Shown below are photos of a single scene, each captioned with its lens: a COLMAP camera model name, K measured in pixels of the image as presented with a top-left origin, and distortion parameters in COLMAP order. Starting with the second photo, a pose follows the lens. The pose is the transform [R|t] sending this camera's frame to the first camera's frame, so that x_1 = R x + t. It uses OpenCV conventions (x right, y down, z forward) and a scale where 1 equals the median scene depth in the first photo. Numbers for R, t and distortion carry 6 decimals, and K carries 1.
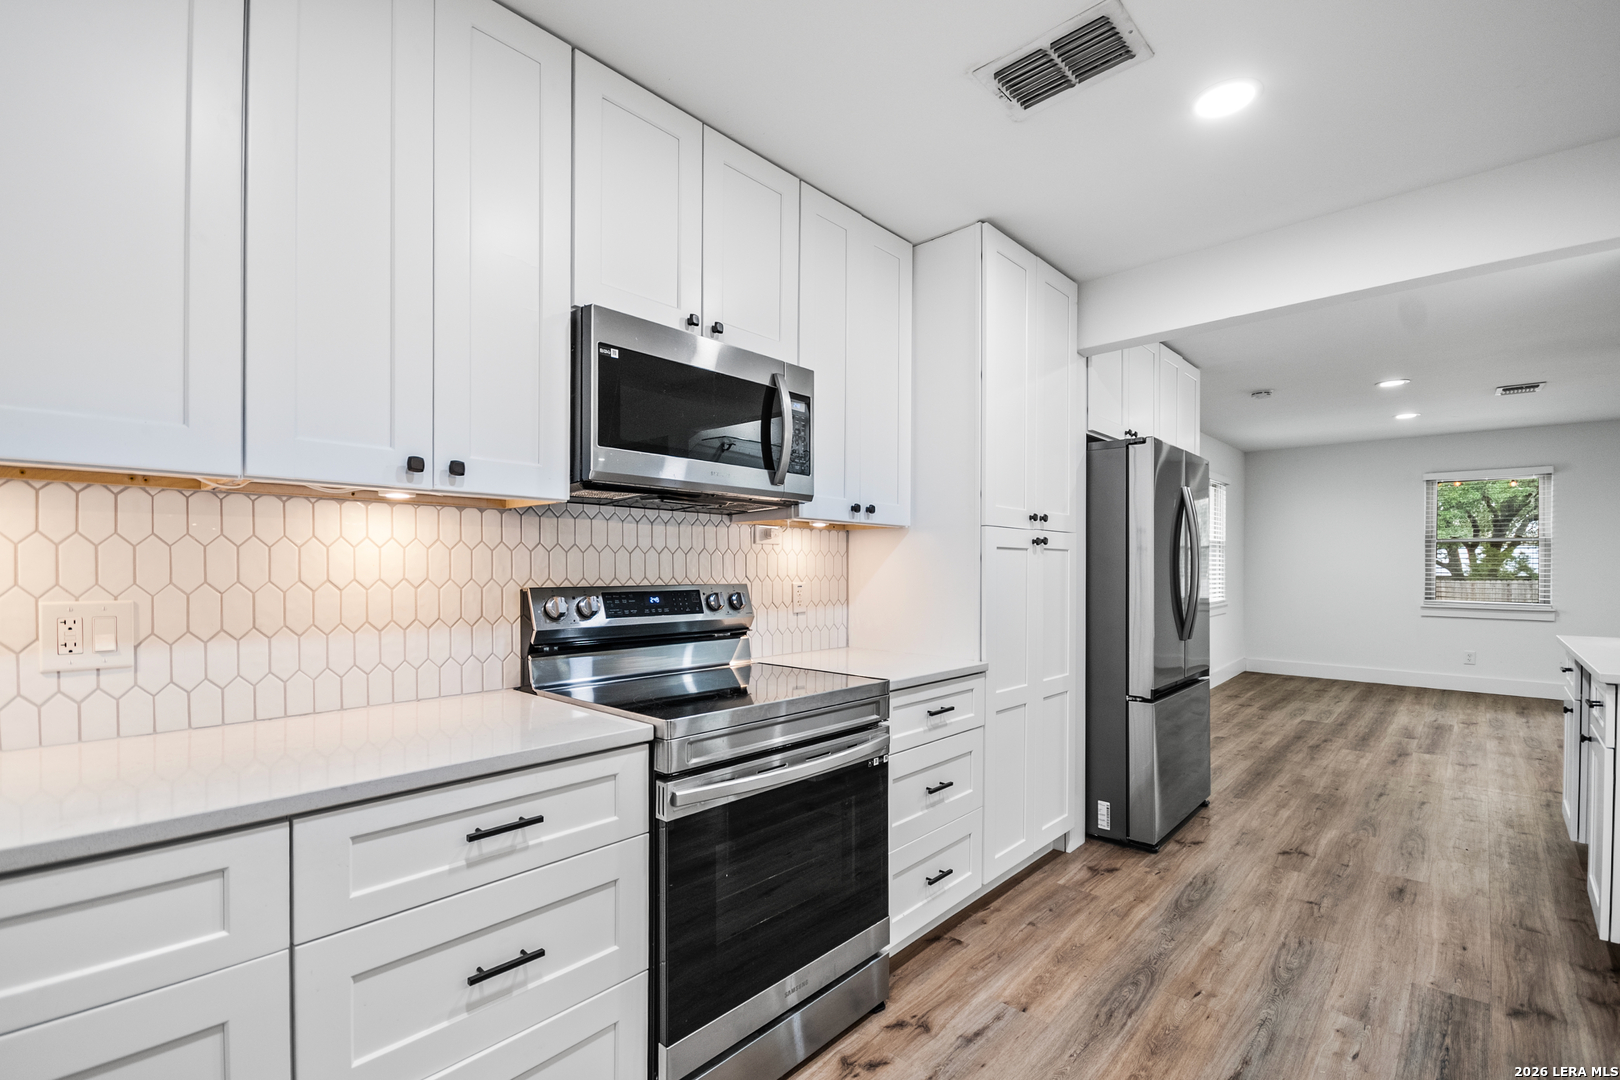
lens RADIAL K [[734.6, 0, 810.4], [0, 734.6, 553.5], [0, 0, 1]] dist [-0.002751, -0.002145]
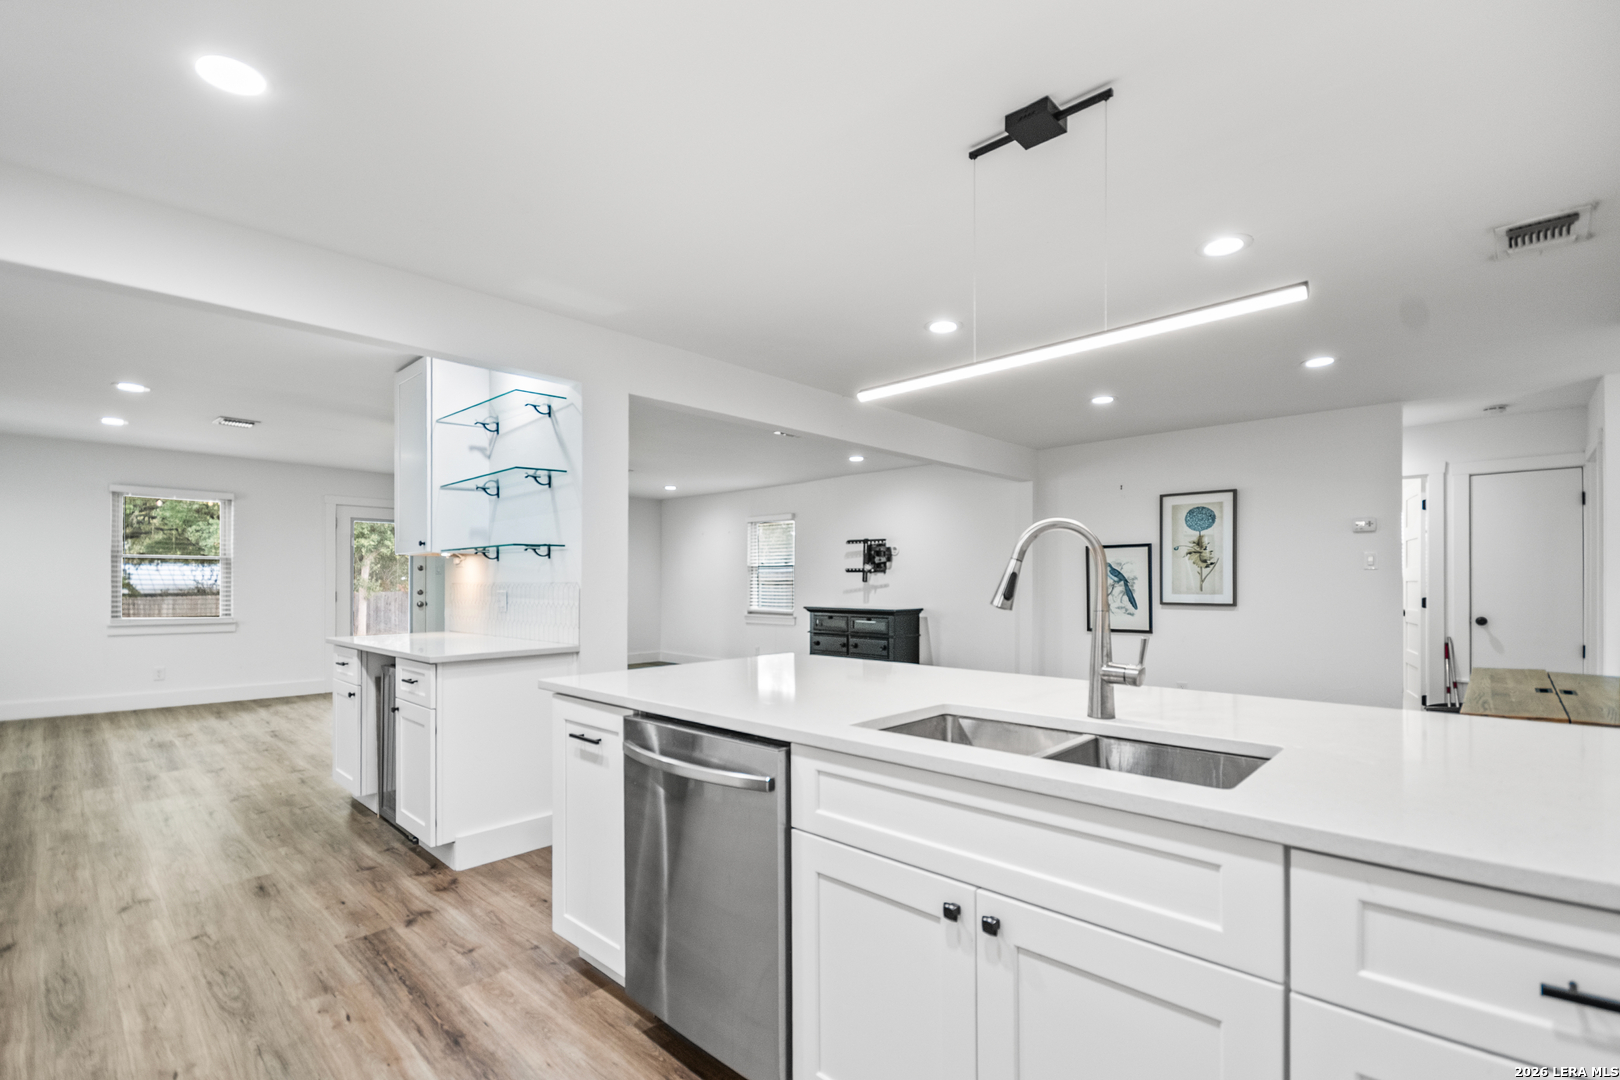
lens RADIAL K [[734.6, 0, 832.9], [0, 734.6, 579.5], [0, 0, 1]] dist [-0.002751, -0.002145]
pose [[0.008128, 0.002480, 0.999964, -0.296541], [-0.014451, 0.999893, -0.002362, 0.005544], [-0.999863, -0.014431, 0.008163, 0.204217]]
